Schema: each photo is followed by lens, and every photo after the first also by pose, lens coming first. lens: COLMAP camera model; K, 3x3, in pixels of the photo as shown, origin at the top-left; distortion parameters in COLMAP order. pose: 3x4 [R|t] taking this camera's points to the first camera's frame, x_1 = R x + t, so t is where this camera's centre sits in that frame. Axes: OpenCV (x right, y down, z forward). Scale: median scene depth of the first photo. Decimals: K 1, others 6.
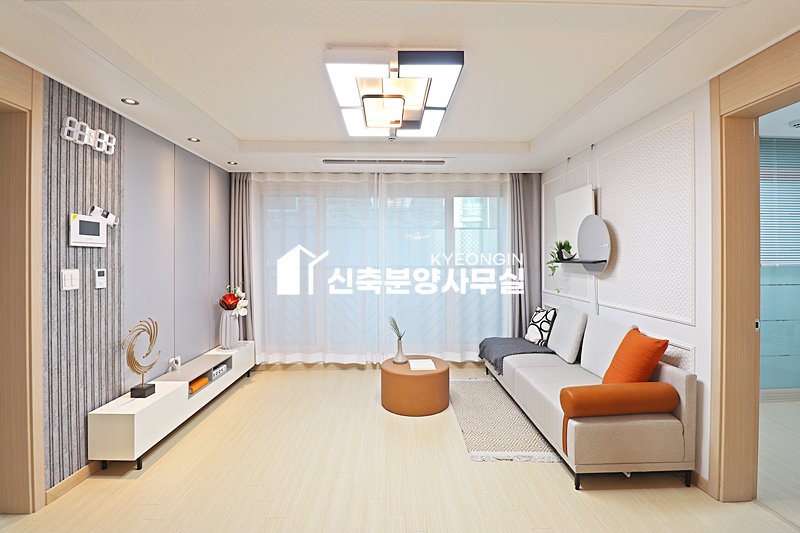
lens RADIAL K [[369.7, 0, 397.6], [0, 369.7, 255.2], [0, 0, 1]] dist [-0.005272, -0.008330]
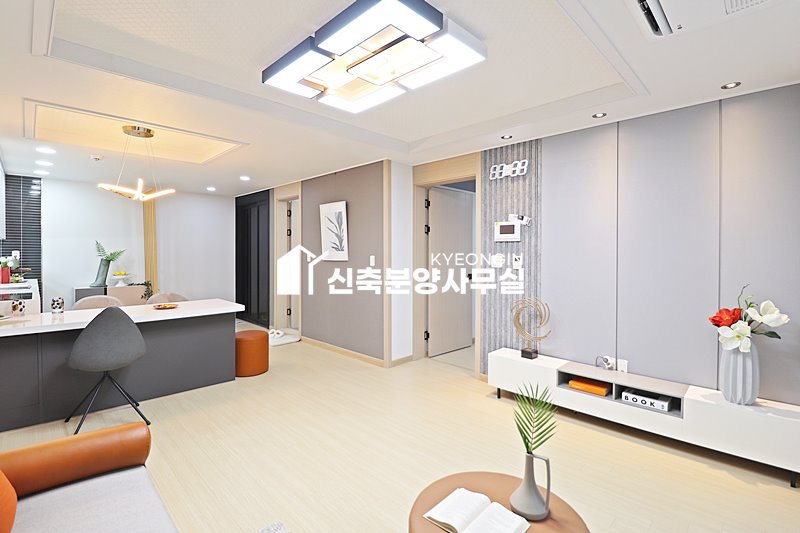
lens RADIAL K [[369.7, 0, 396.9], [0, 369.7, 251.2], [0, 0, 1]] dist [-0.005272, -0.008330]
pose [[-0.721971, 0.001378, -0.691922, 0.558863], [0.005807, 0.999975, -0.004067, 0.021327], [0.691899, -0.006954, -0.721961, 1.748175]]
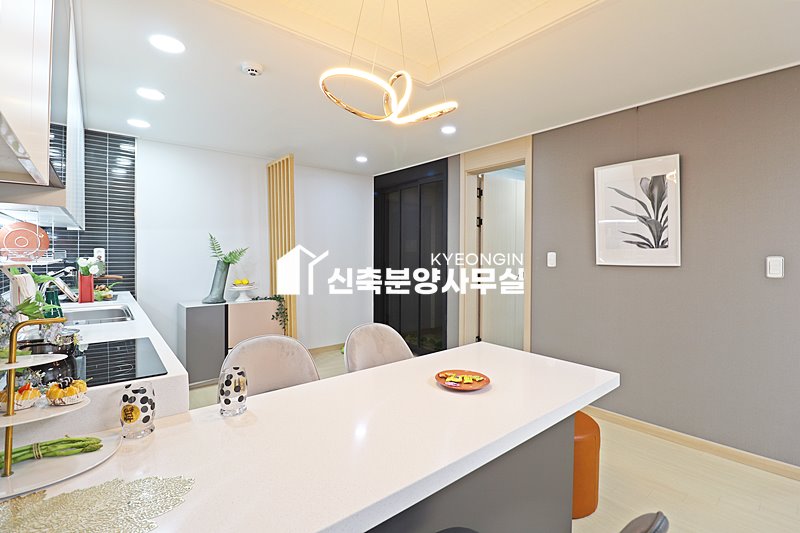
lens RADIAL K [[369.7, 0, 403.3], [0, 369.7, 254.4], [0, 0, 1]] dist [-0.005272, -0.008330]
pose [[-0.785416, 0.001580, -0.618966, 0.653629], [0.003680, 0.999991, -0.002117, 0.028270], [0.618957, -0.003941, -0.785415, 0.467915]]
